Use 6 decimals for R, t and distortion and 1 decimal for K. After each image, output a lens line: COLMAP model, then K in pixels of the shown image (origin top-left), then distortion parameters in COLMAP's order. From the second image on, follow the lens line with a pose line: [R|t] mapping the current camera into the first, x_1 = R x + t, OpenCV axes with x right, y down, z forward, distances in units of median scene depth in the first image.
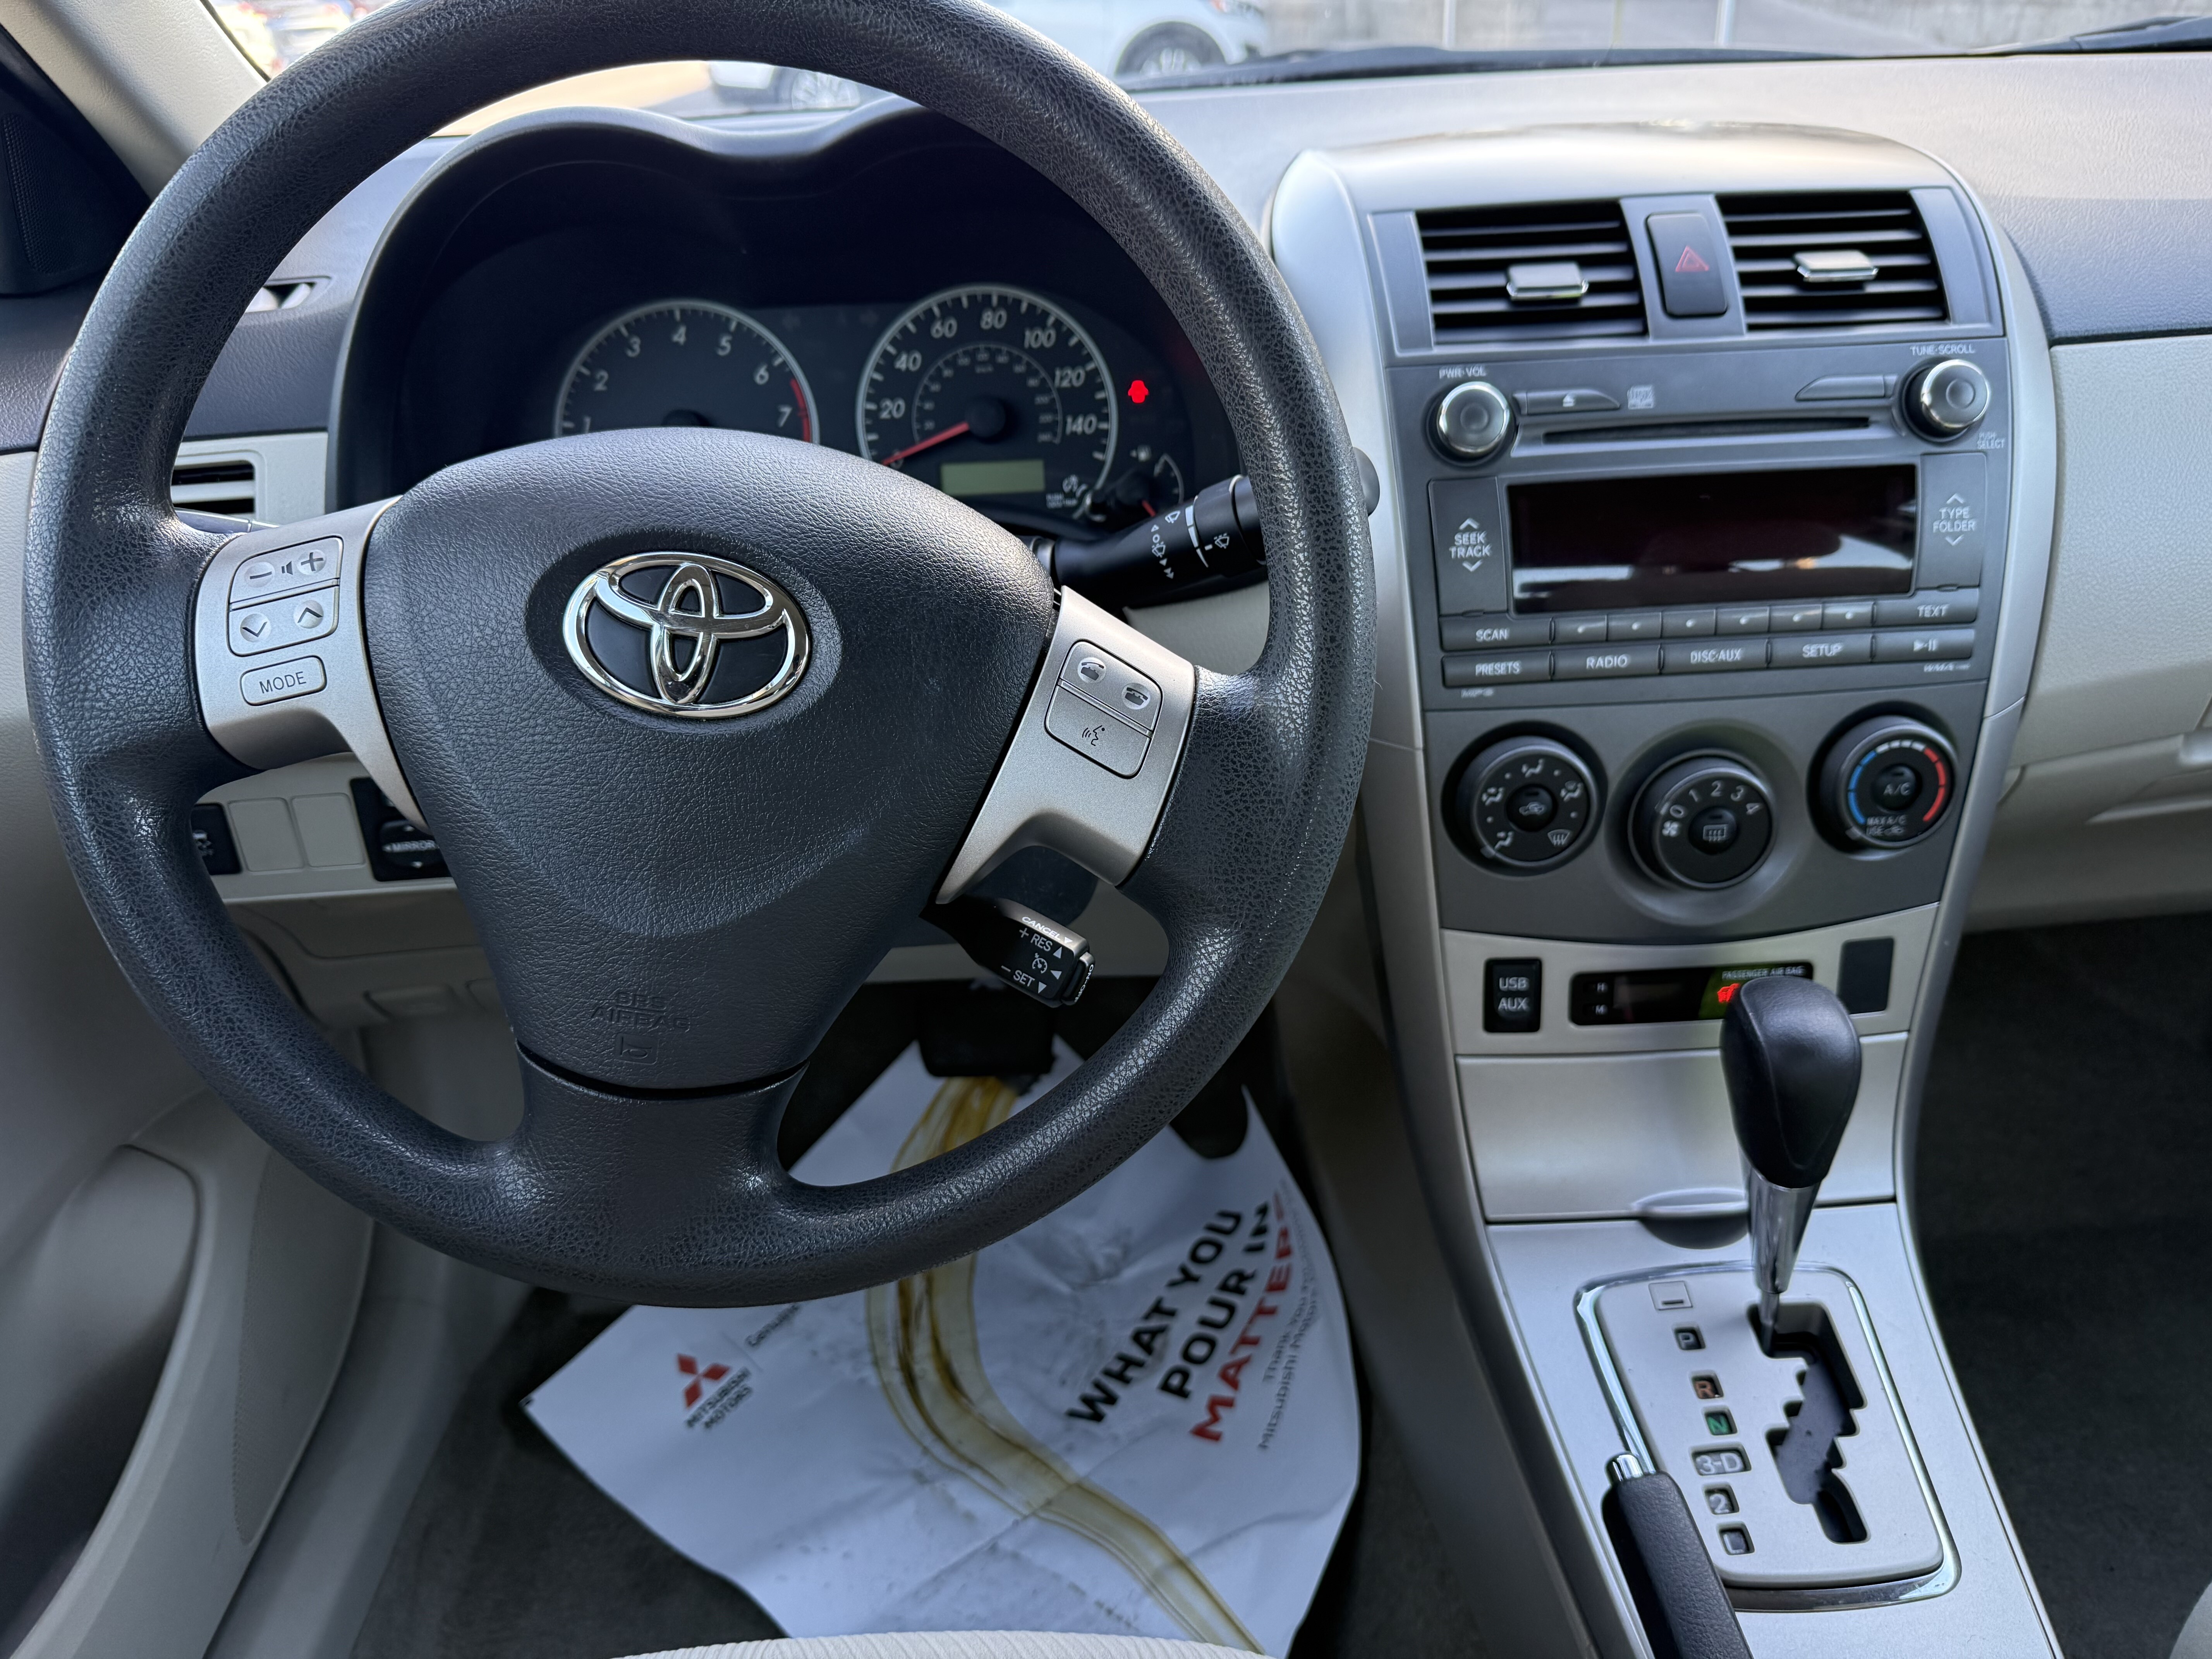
lens RADIAL K [[1604.0, 0, 1106.0], [0, 1604.0, 829.5], [0, 0, 1]] dist [0.000866, 0.001568]
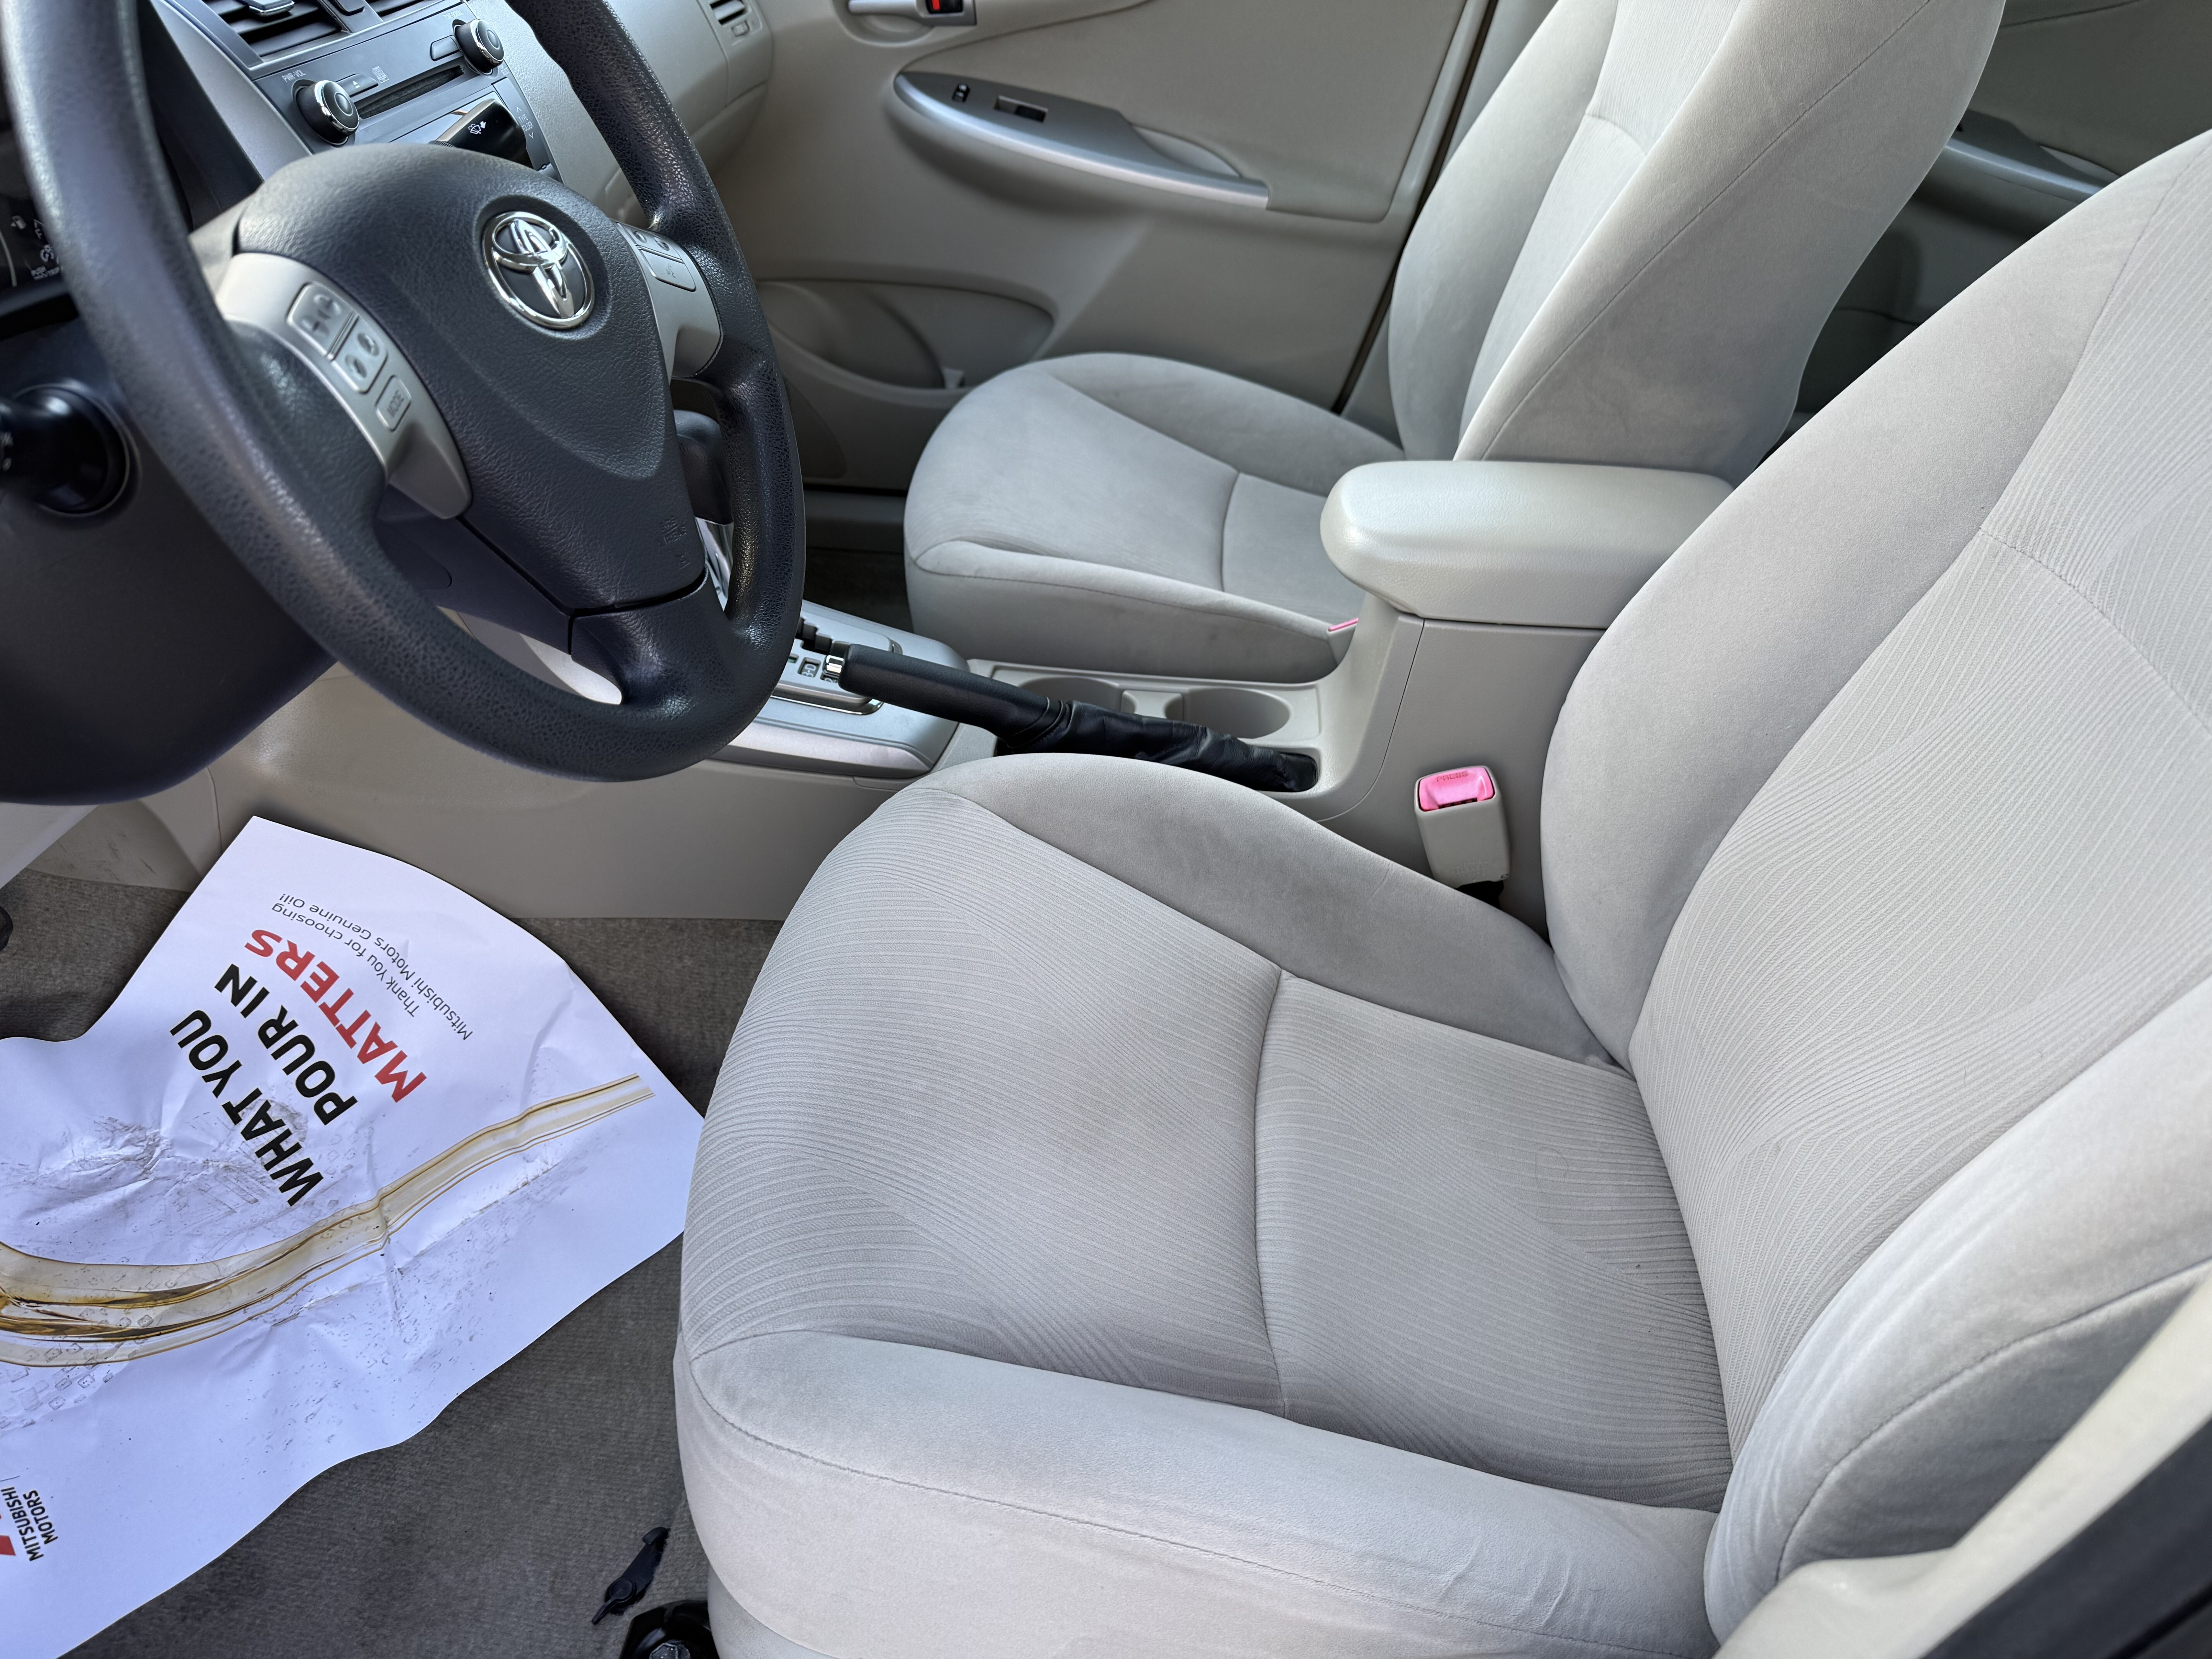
lens RADIAL K [[1604.0, 0, 1106.0], [0, 1604.0, 829.5], [0, 0, 1]] dist [0.000866, 0.001568]
pose [[0.093670, -0.508338, 0.856048, -0.730884], [0.431307, 0.795676, 0.425293, -0.044429], [-0.897329, 0.329383, 0.293781, 0.133690]]
